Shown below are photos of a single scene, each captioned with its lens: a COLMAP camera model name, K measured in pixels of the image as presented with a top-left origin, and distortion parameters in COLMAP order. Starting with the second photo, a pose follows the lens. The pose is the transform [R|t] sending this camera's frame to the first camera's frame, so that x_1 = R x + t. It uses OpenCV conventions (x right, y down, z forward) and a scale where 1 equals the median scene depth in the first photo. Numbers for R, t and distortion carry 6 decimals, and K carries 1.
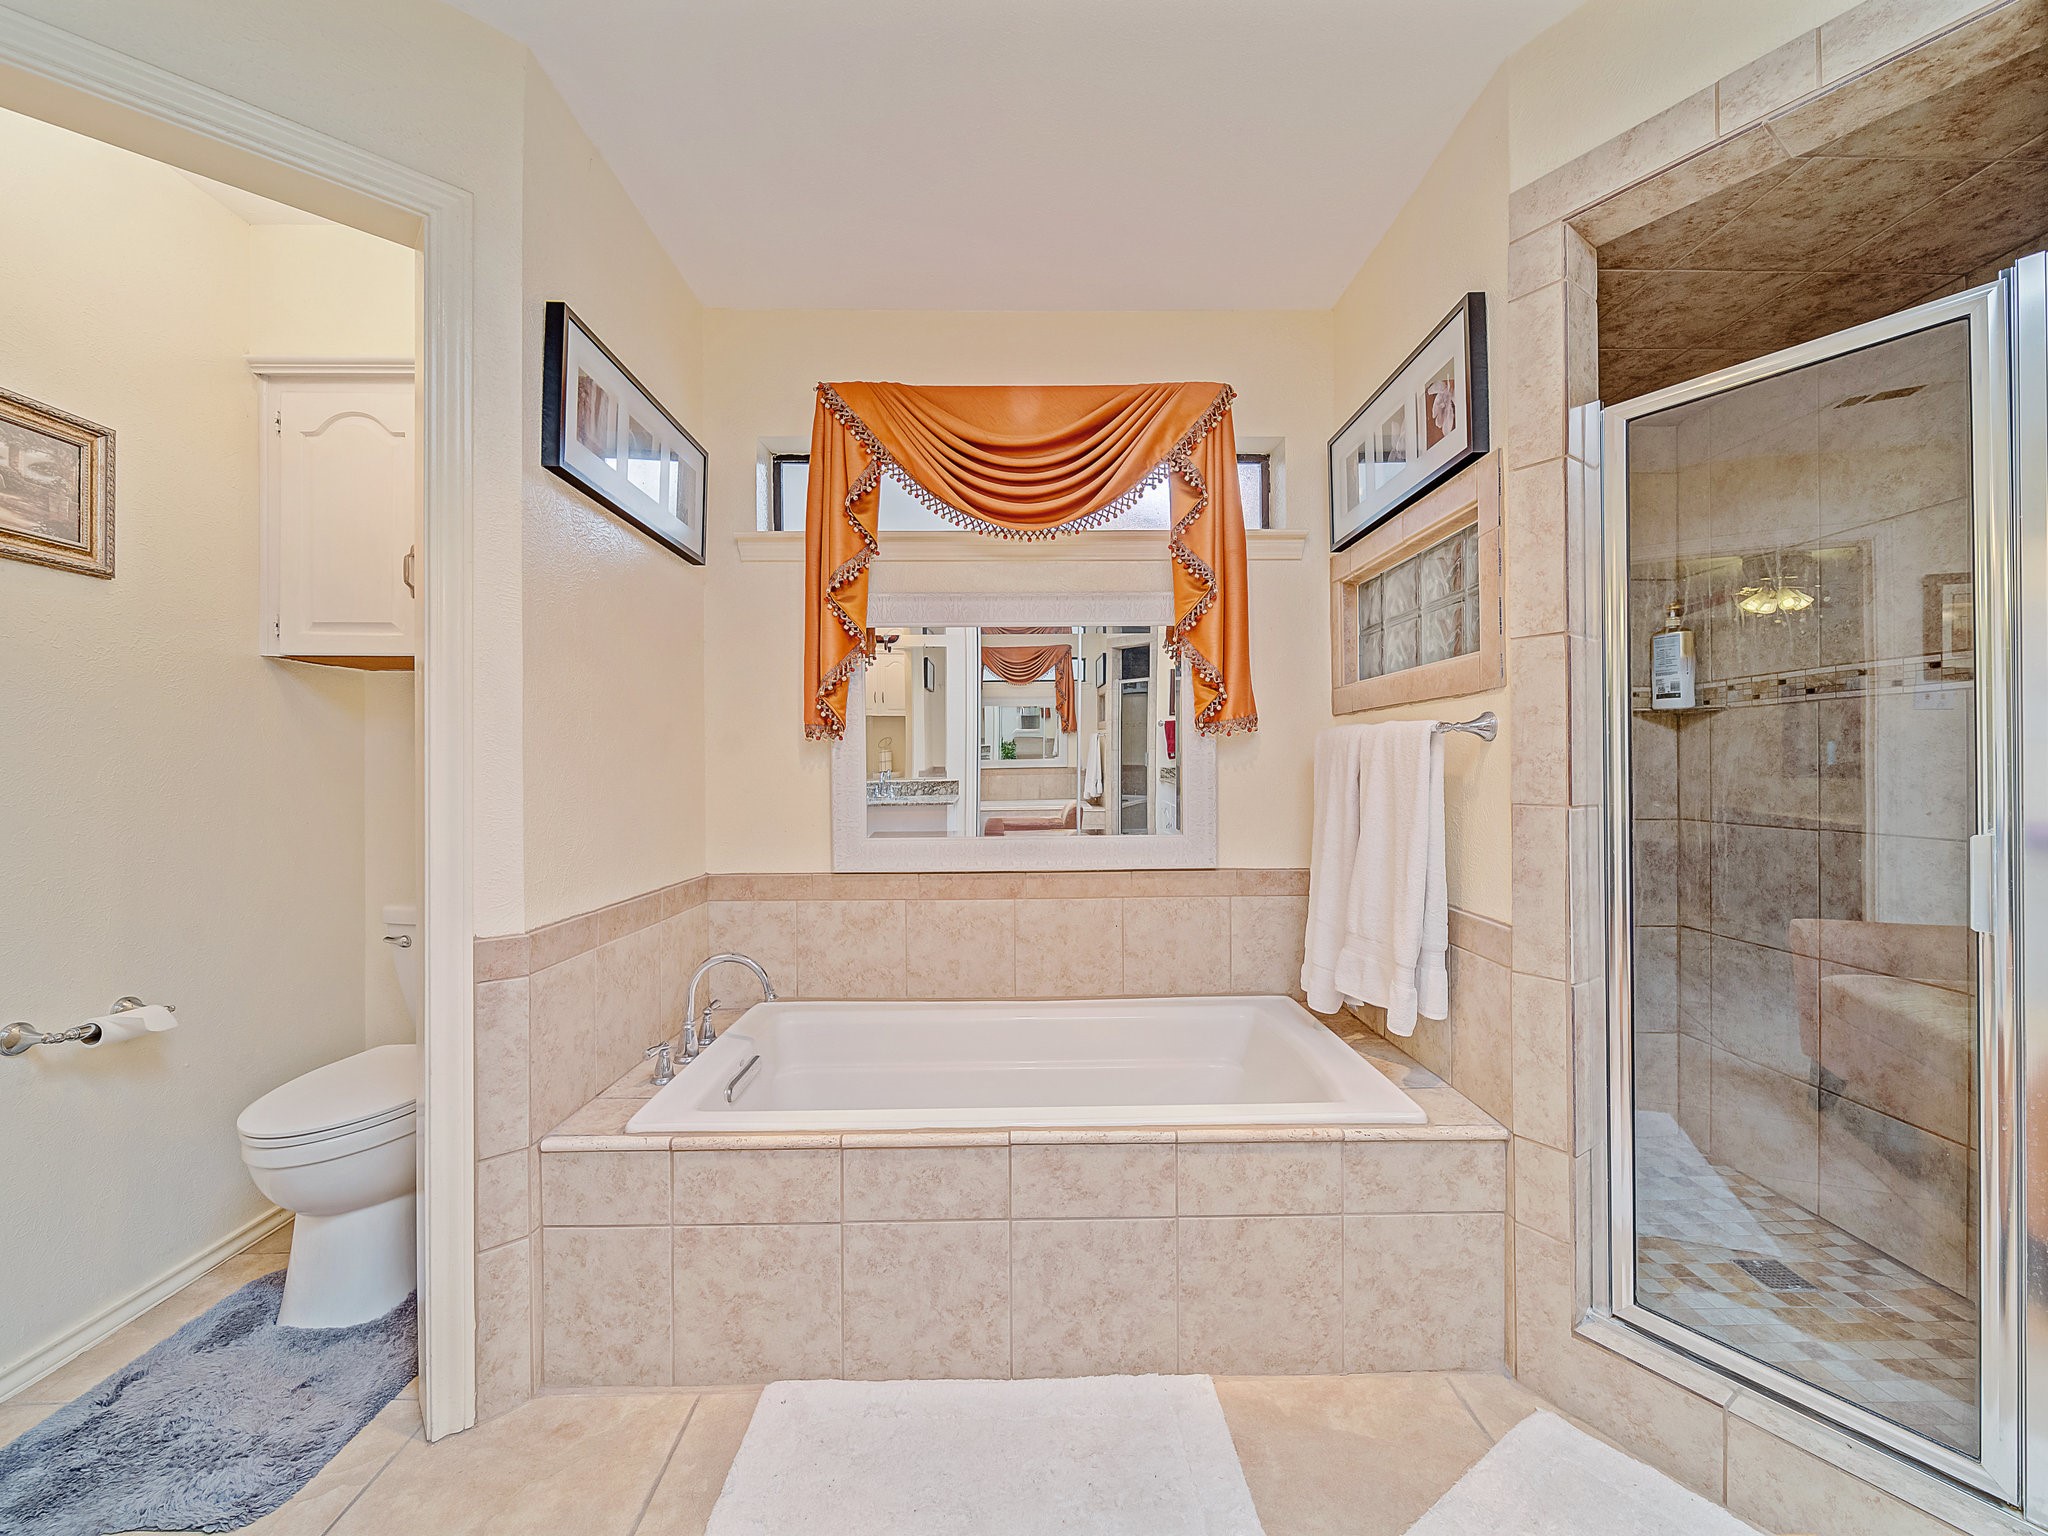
lens RADIAL K [[820.3, 0, 1030.3], [0, 820.3, 765.6], [0, 0, 1]] dist [0.000093, -0.001097]
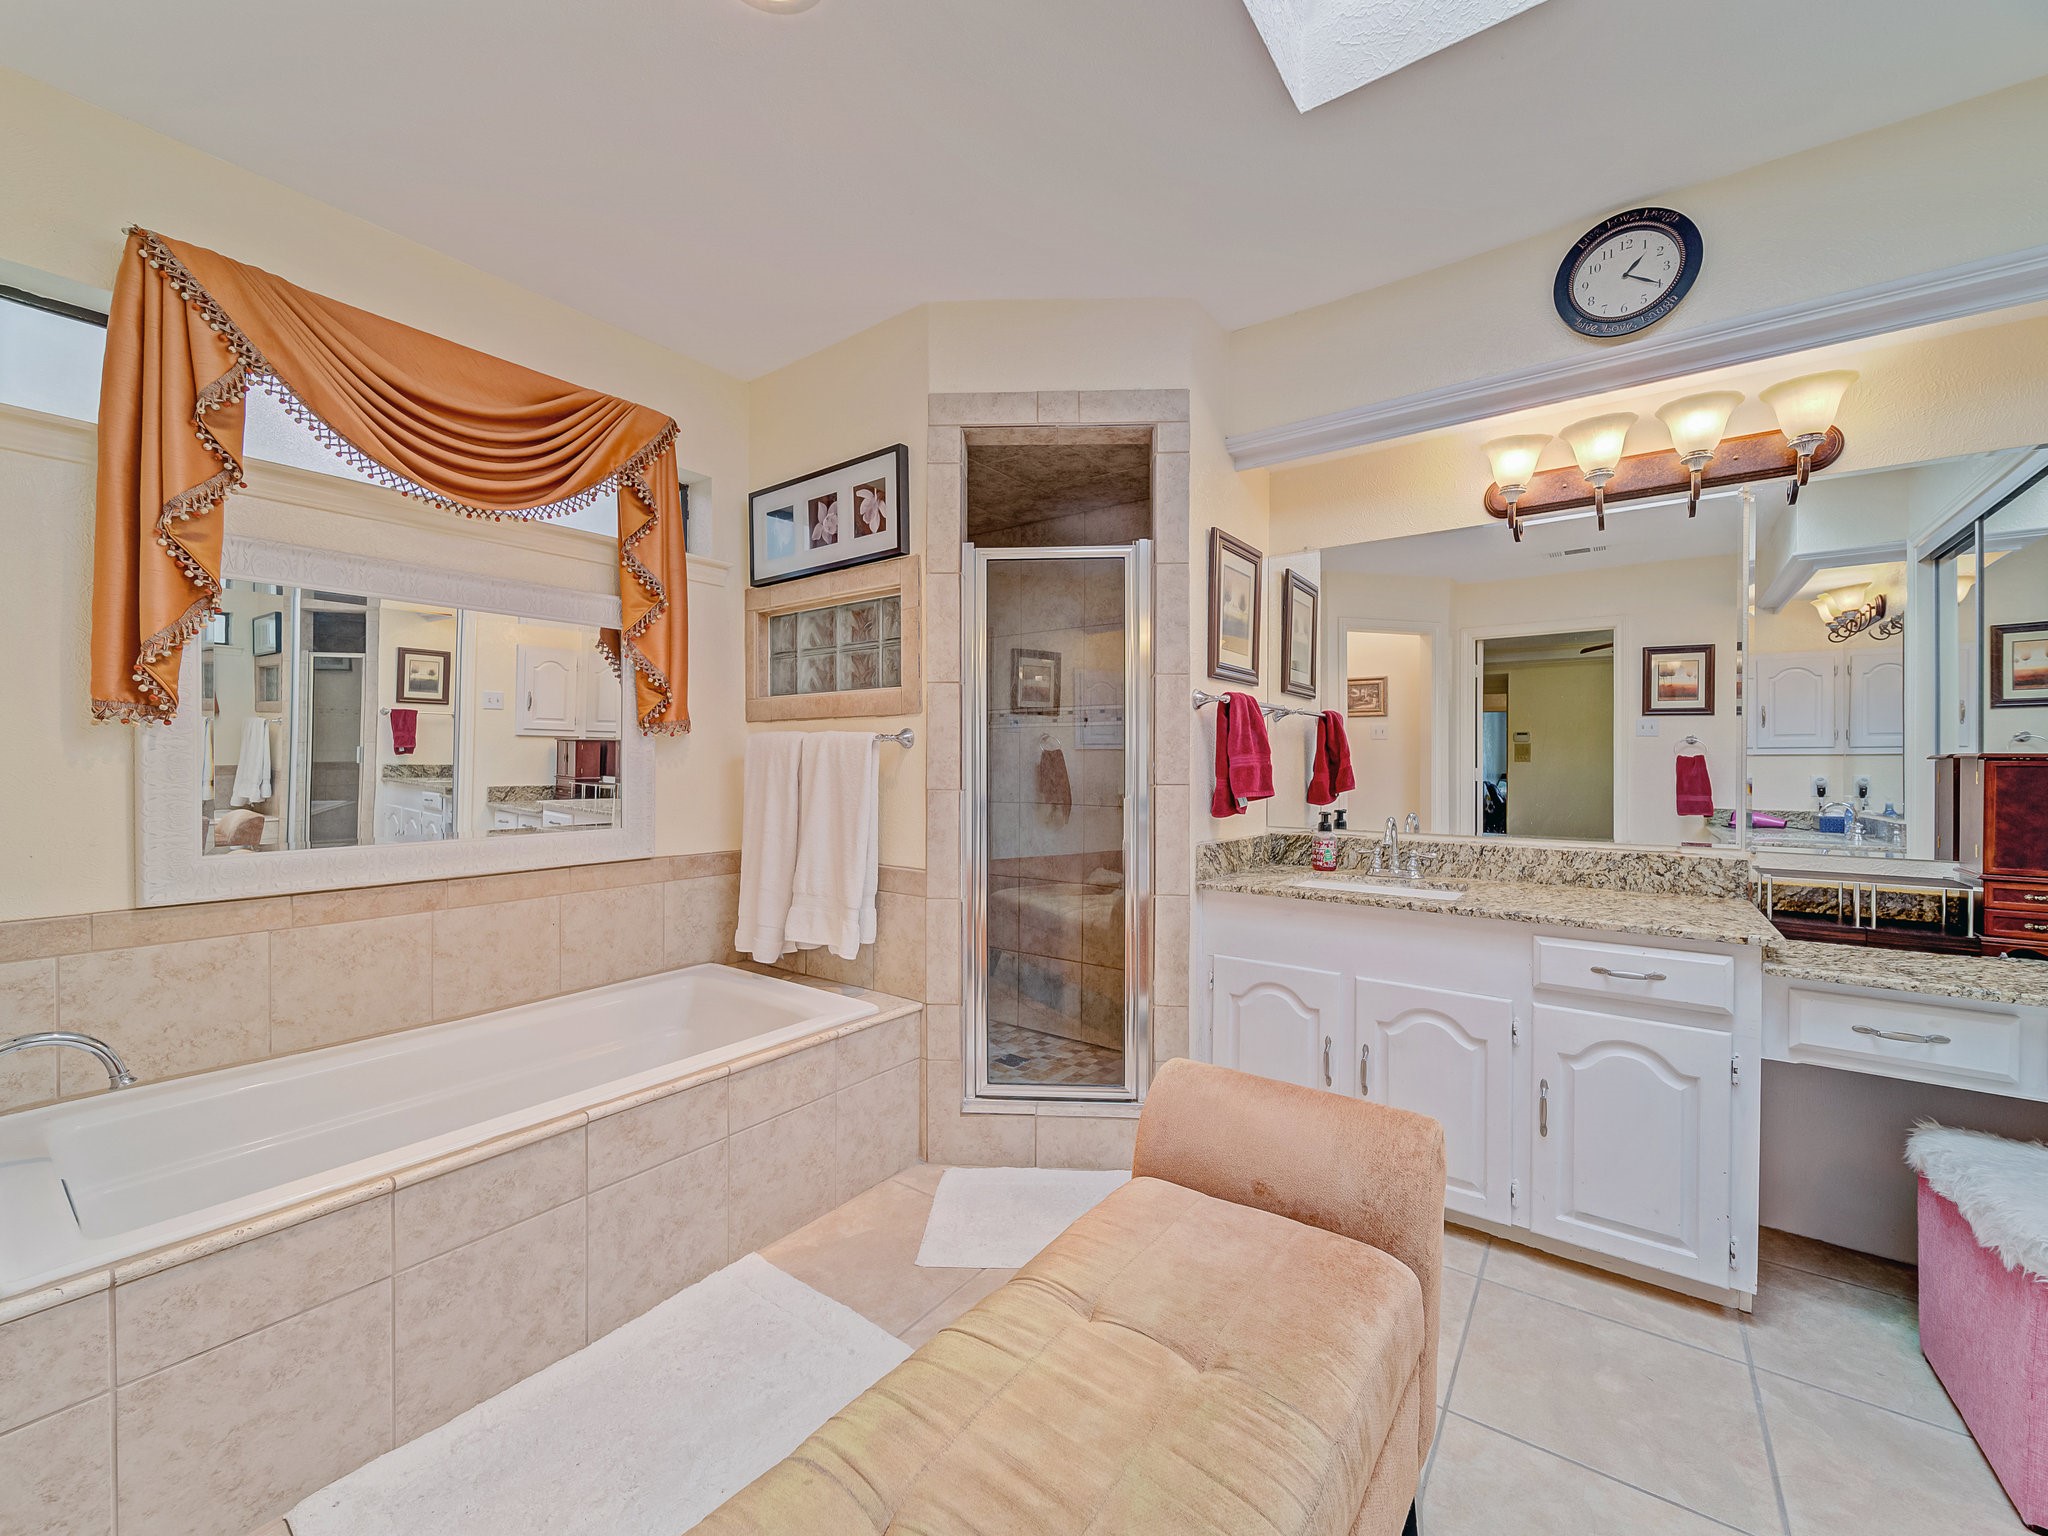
lens RADIAL K [[820.3, 0, 1030.3], [0, 820.3, 765.6], [0, 0, 1]] dist [0.000093, -0.001097]
pose [[0.605858, 0.003919, 0.795563, -0.366497], [-0.006512, 0.999979, 0.000033, 0.000302], [-0.795546, -0.005200, 0.605871, -0.060370]]
